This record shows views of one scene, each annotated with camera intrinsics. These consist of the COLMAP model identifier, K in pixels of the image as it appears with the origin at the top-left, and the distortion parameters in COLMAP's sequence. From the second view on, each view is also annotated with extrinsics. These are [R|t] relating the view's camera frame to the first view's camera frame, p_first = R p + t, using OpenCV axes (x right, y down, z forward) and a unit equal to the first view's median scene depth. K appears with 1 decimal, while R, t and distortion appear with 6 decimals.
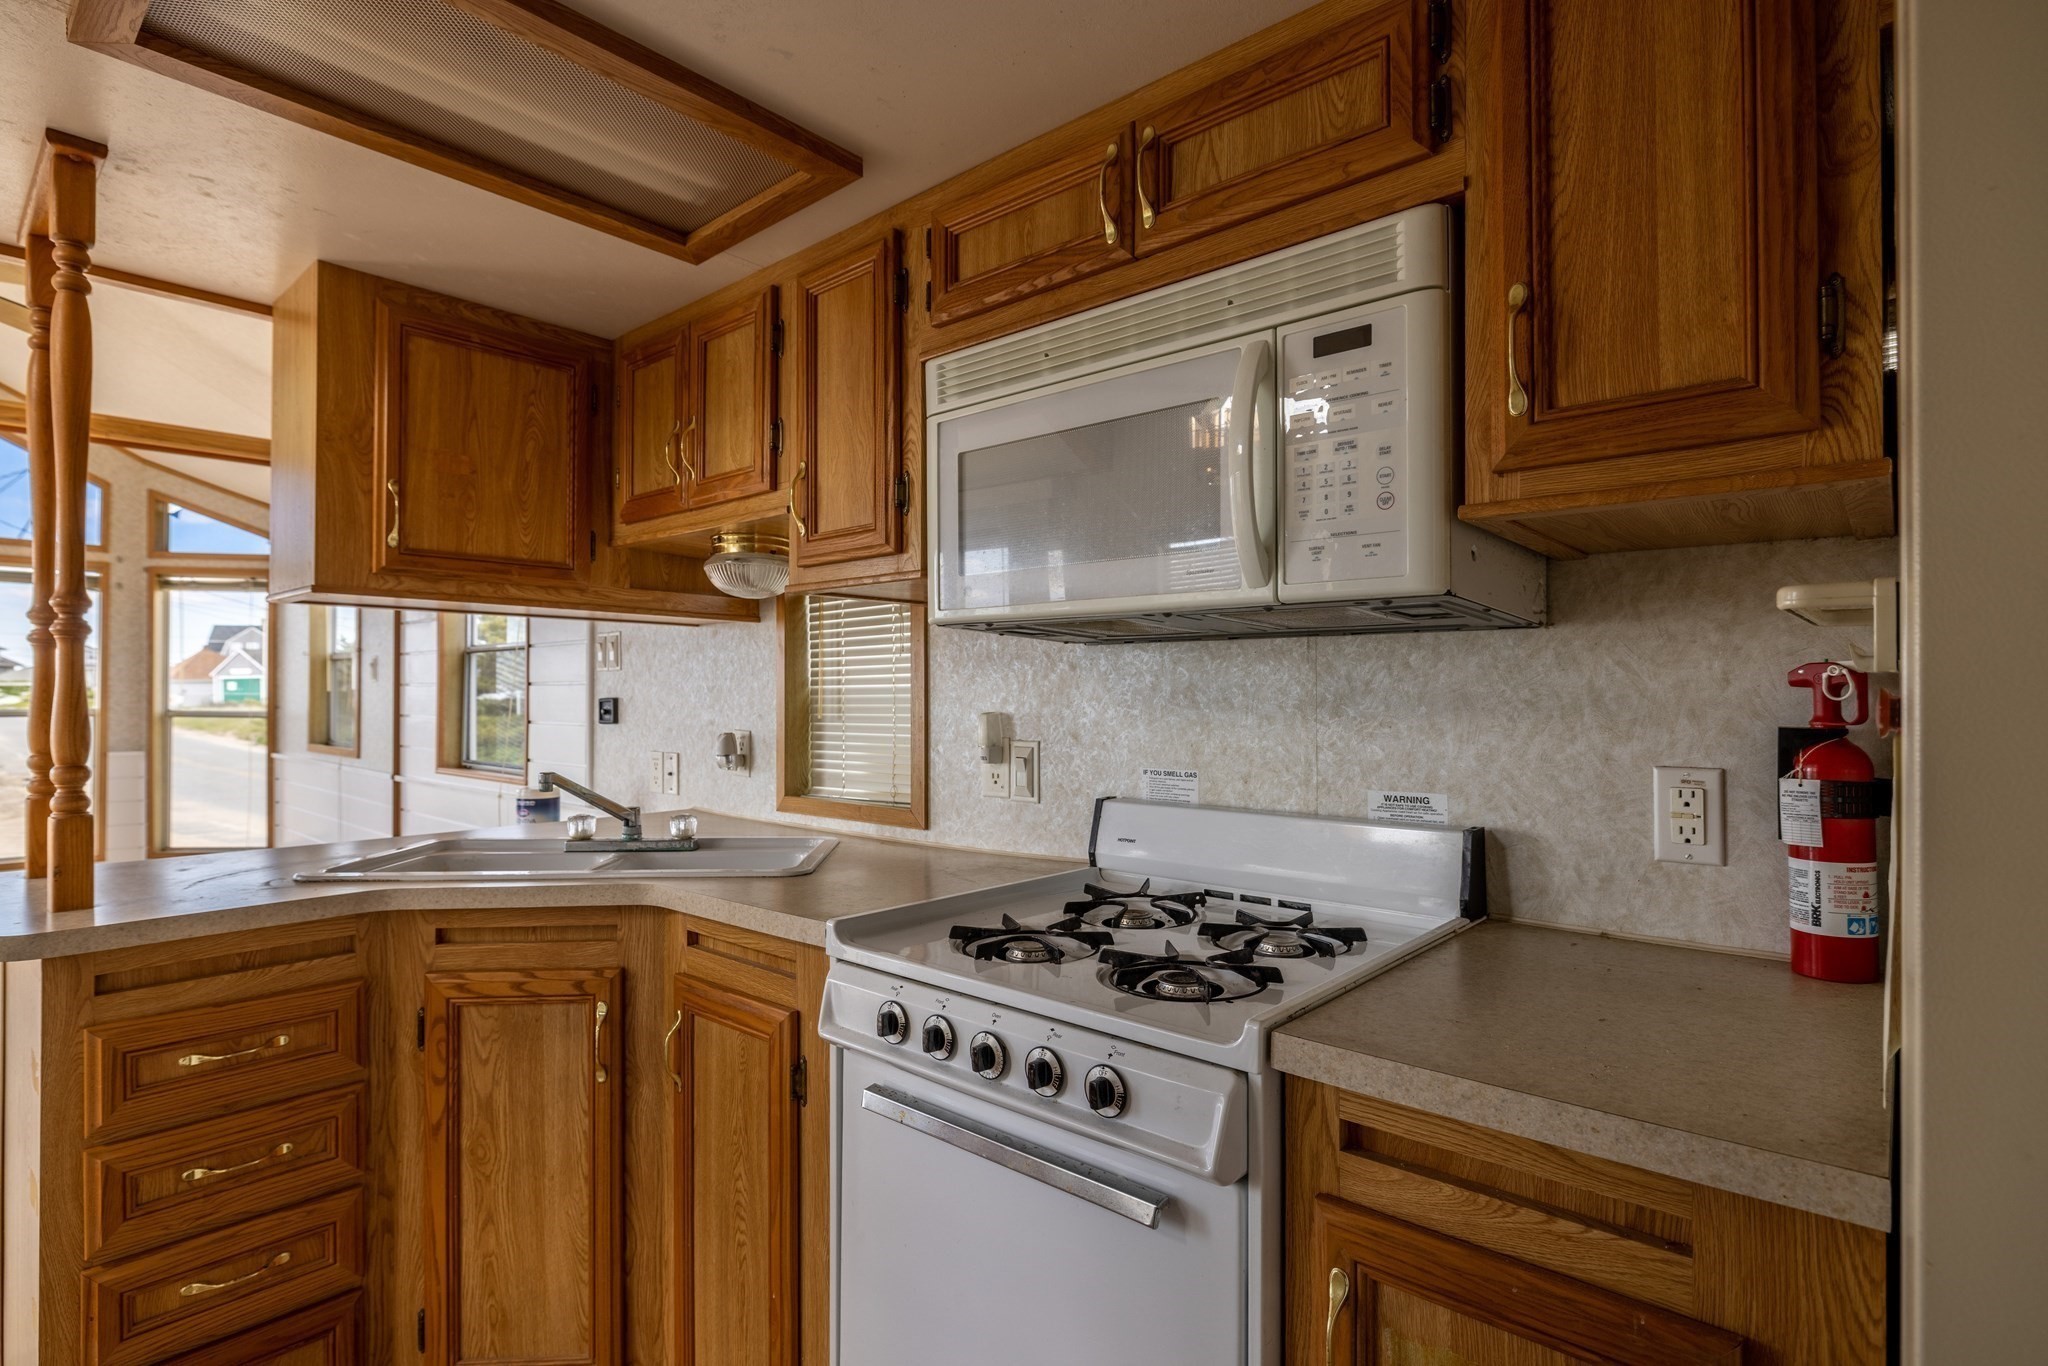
lens RADIAL K [[1002.1, 0, 1038.7], [0, 1002.1, 678.8], [0, 0, 1]] dist [-0.004890, -0.000035]
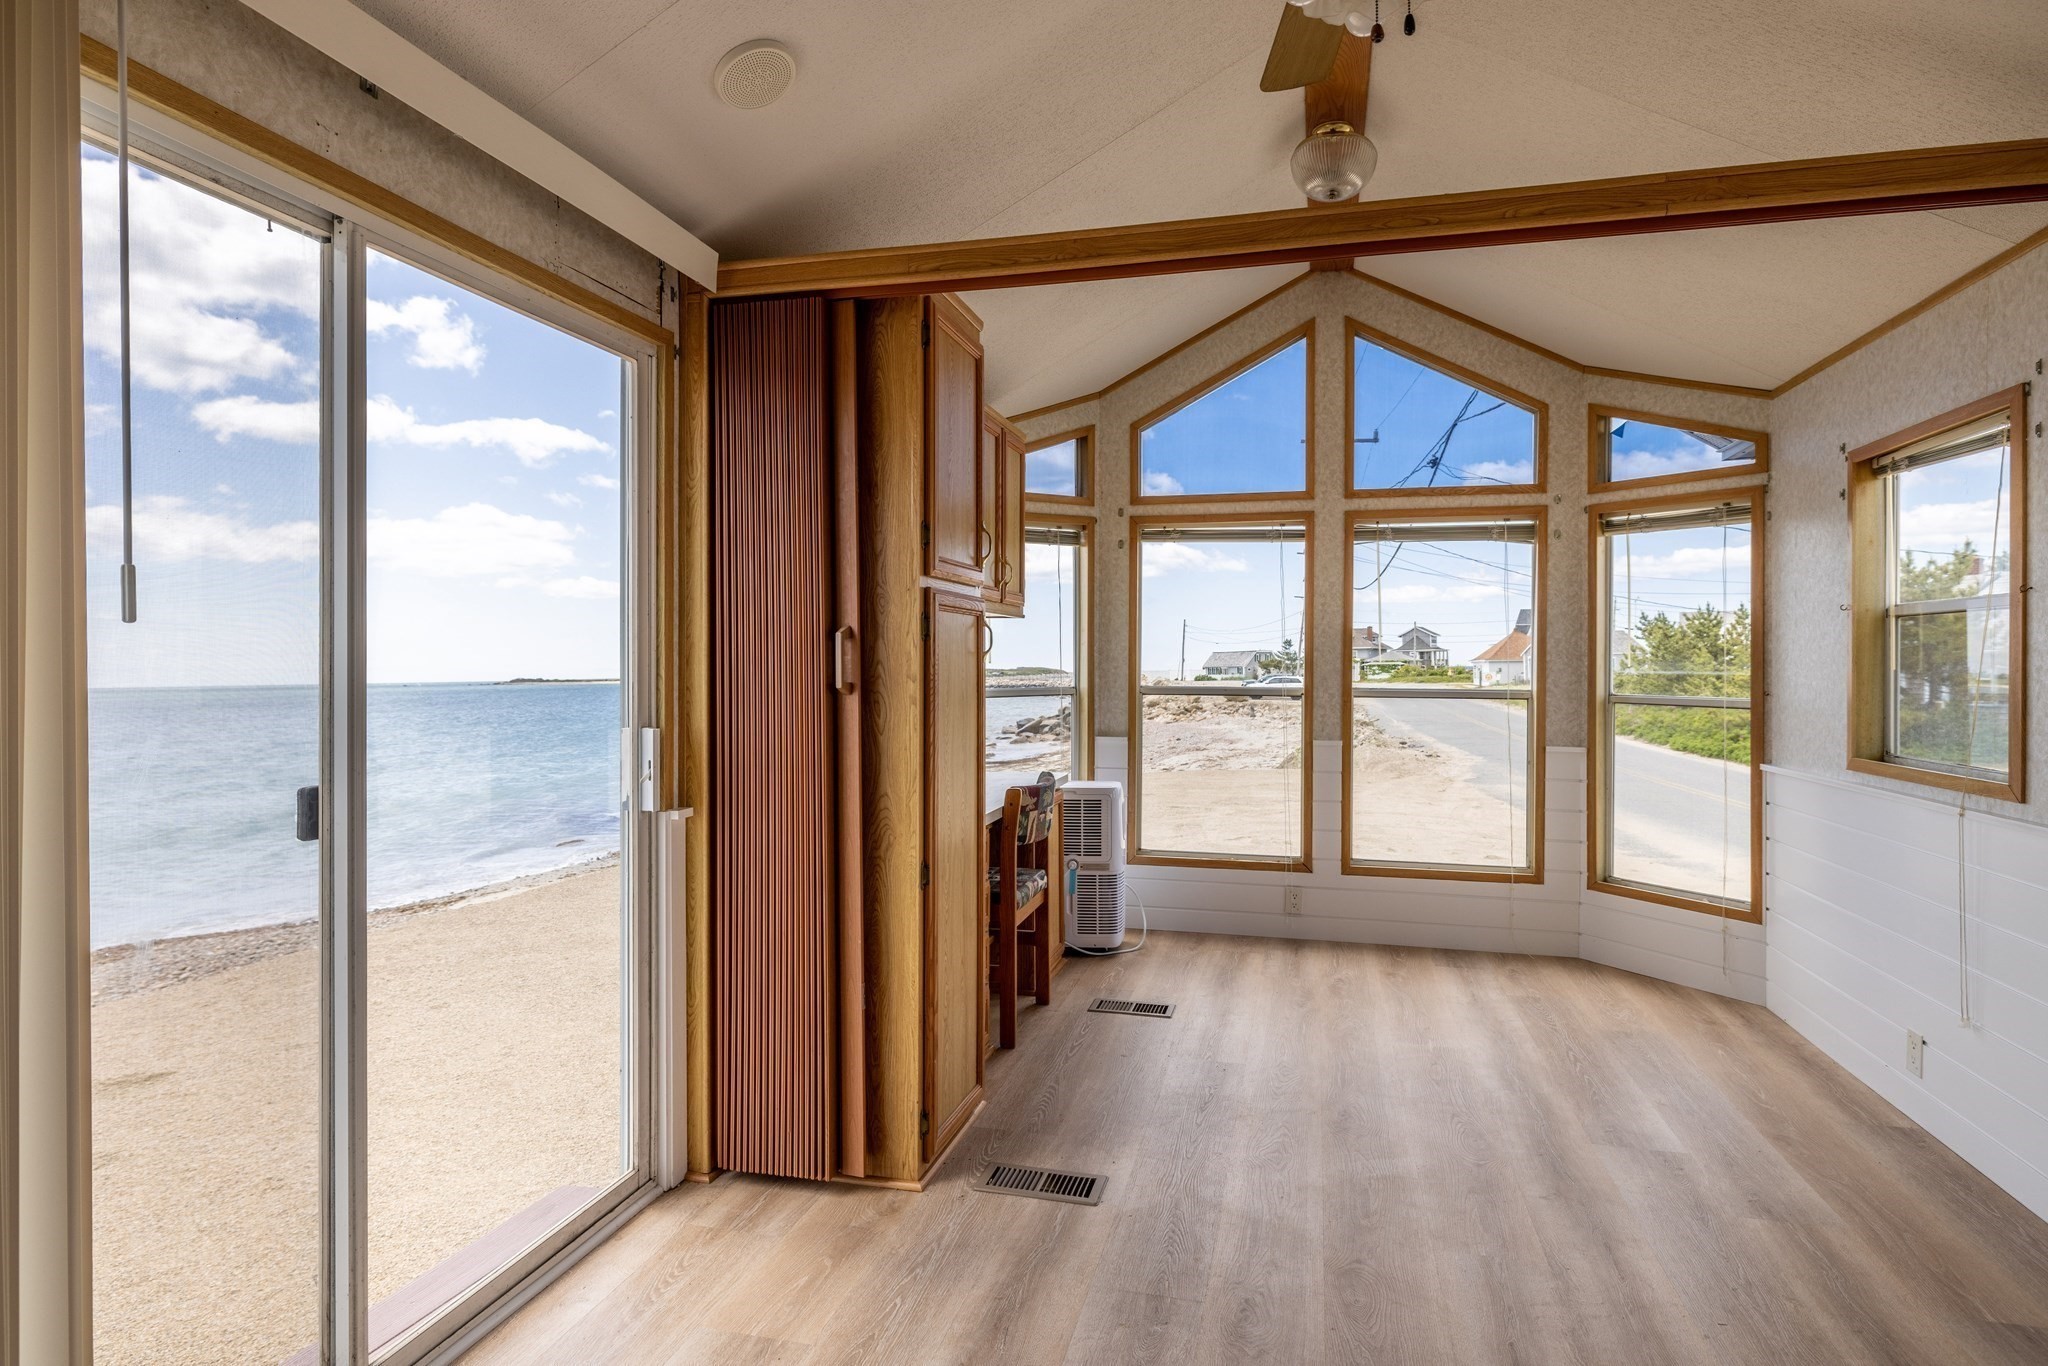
lens RADIAL K [[1045.5, 0, 1018.9], [0, 1045.5, 678.9], [0, 0, 1]] dist [-0.003577, 0.000096]
pose [[0.417902, 0.013071, -0.908398, -0.351611], [0.004629, 0.999853, 0.016517, 0.004905], [0.908480, -0.011107, 0.417780, 0.272943]]
